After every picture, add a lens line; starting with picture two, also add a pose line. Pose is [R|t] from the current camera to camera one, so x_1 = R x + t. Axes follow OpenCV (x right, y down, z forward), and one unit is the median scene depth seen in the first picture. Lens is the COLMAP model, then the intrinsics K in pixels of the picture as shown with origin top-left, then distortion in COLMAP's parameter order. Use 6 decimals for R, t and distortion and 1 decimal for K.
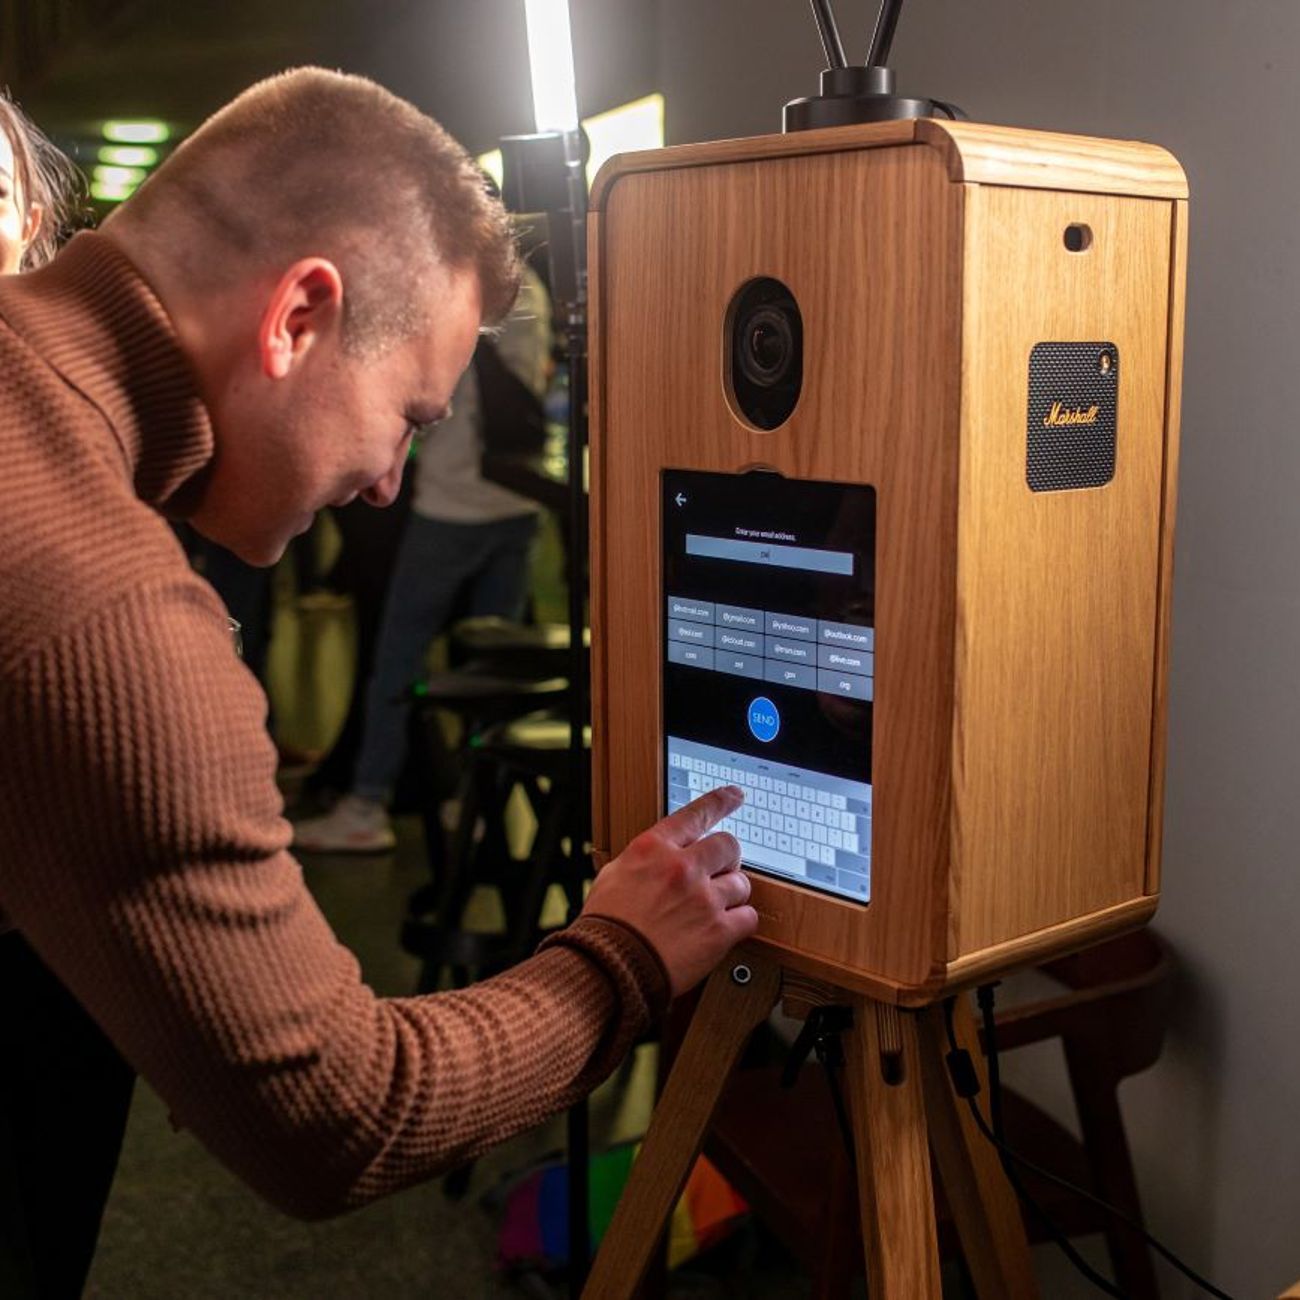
lens RADIAL K [[1874.4, 0, 648.0], [0, 1874.4, 660.0], [0, 0, 1]] dist [-0.015642, 0.000000]
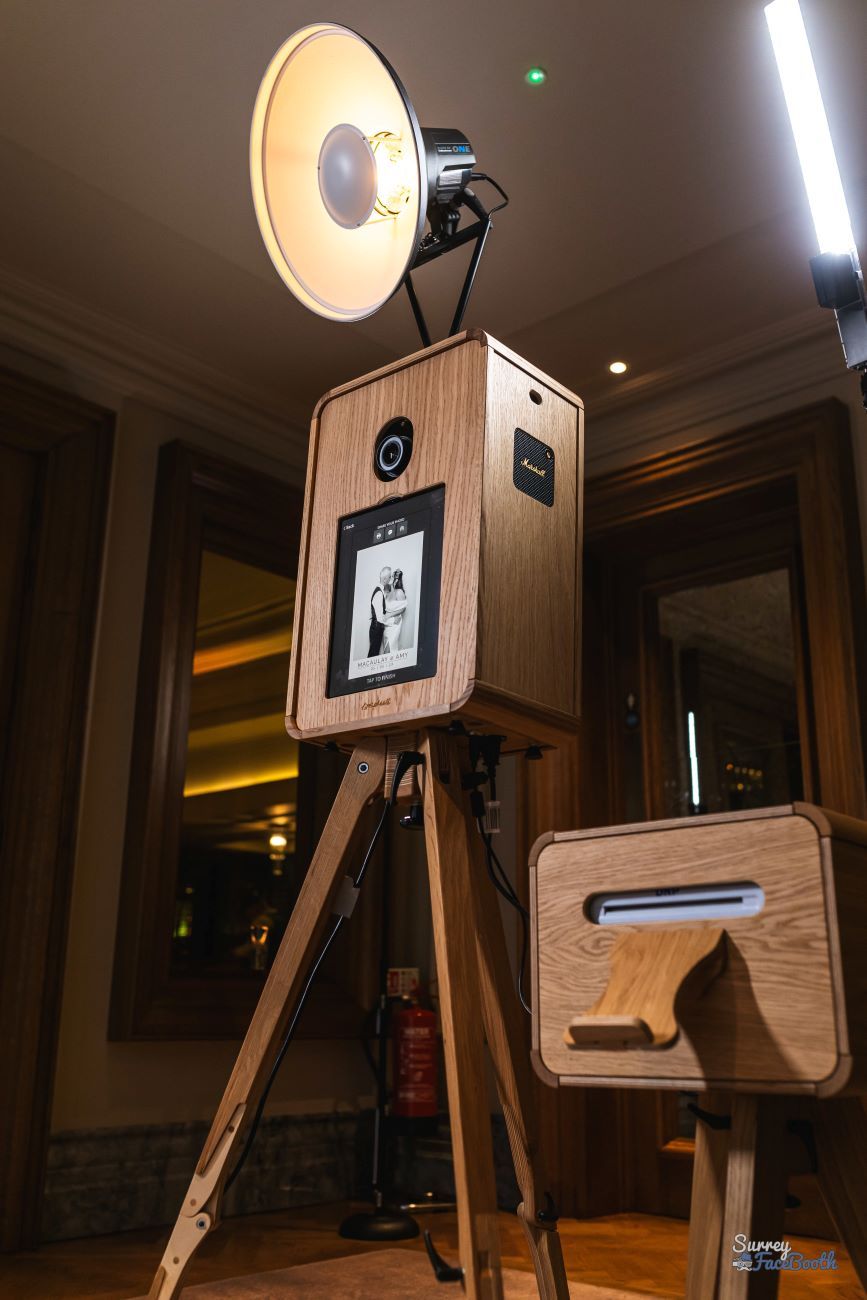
lens RADIAL K [[1190.5, 0, 441.9], [0, 1190.5, 640.9], [0, 0, 1]] dist [-0.023669, 0.000000]
pose [[0.988709, 0.090821, 0.119192, -0.028348], [-0.025250, 0.885006, -0.464894, 0.699726], [-0.147708, 0.456635, 0.877307, -0.116863]]
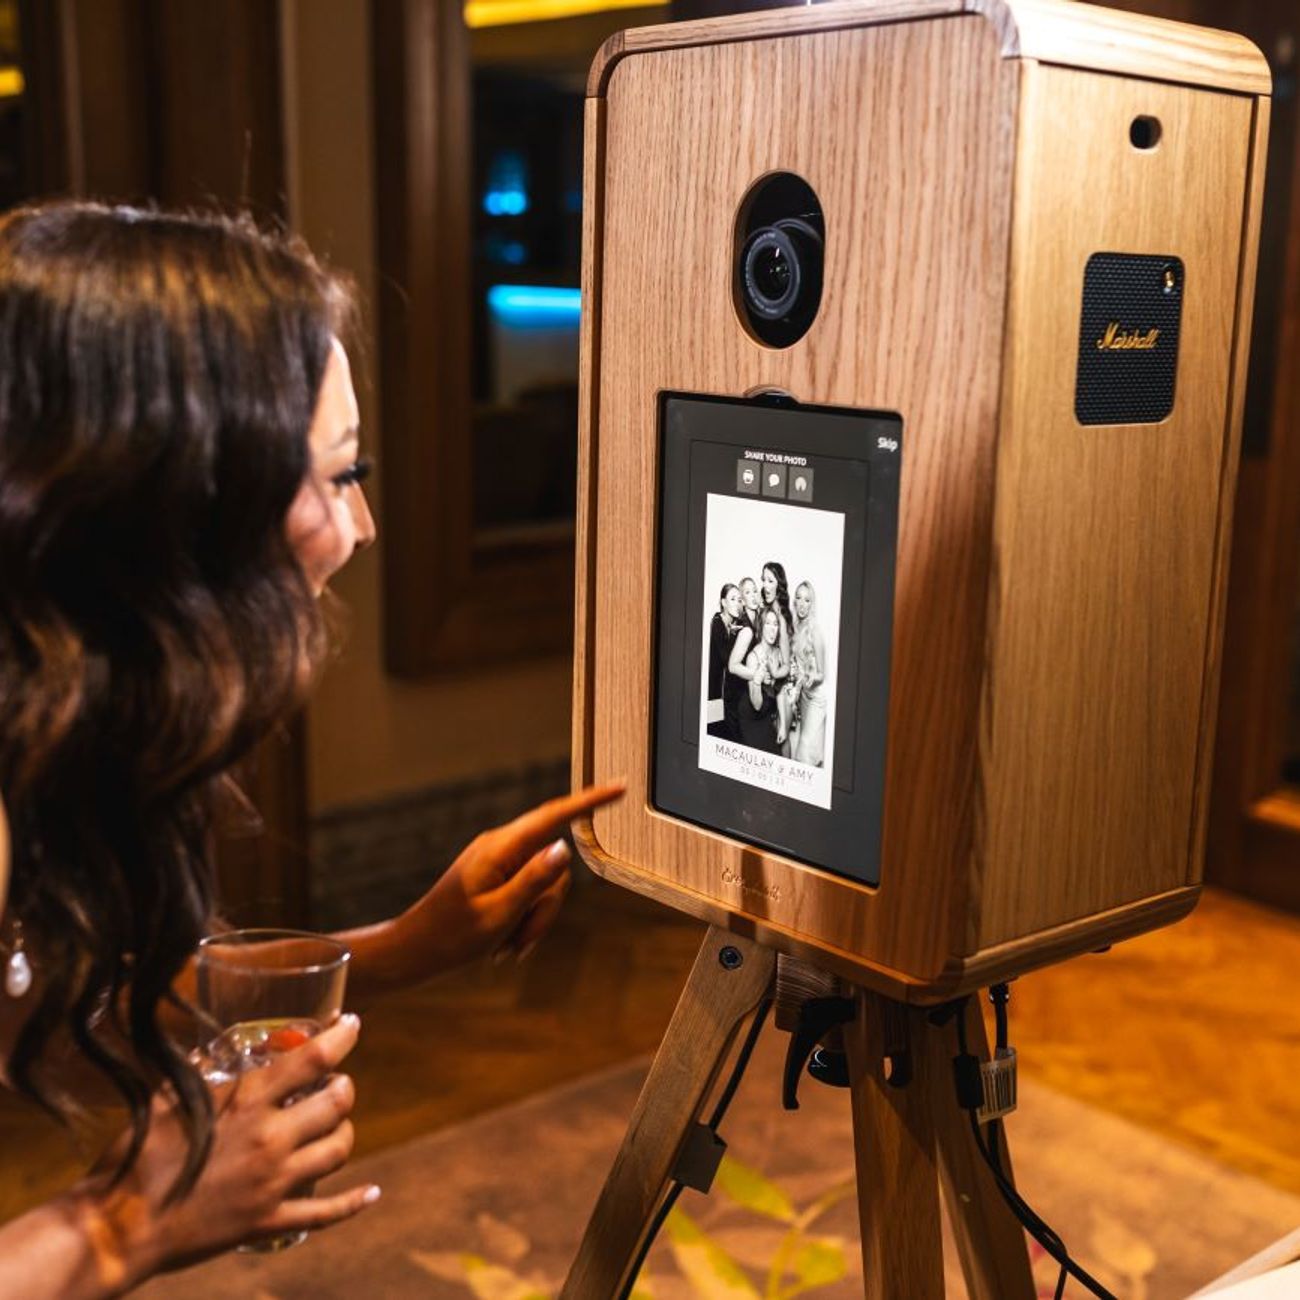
lens RADIAL K [[1891.3, 0, 650.7], [0, 1891.3, 657.9], [0, 0, 1]] dist [0.029933, 0.000000]
pose [[0.999514, 0.030726, 0.005209, 0.002525], [-0.030834, 0.999277, 0.022247, 0.005639], [-0.004521, -0.022397, 0.999739, 0.109737]]
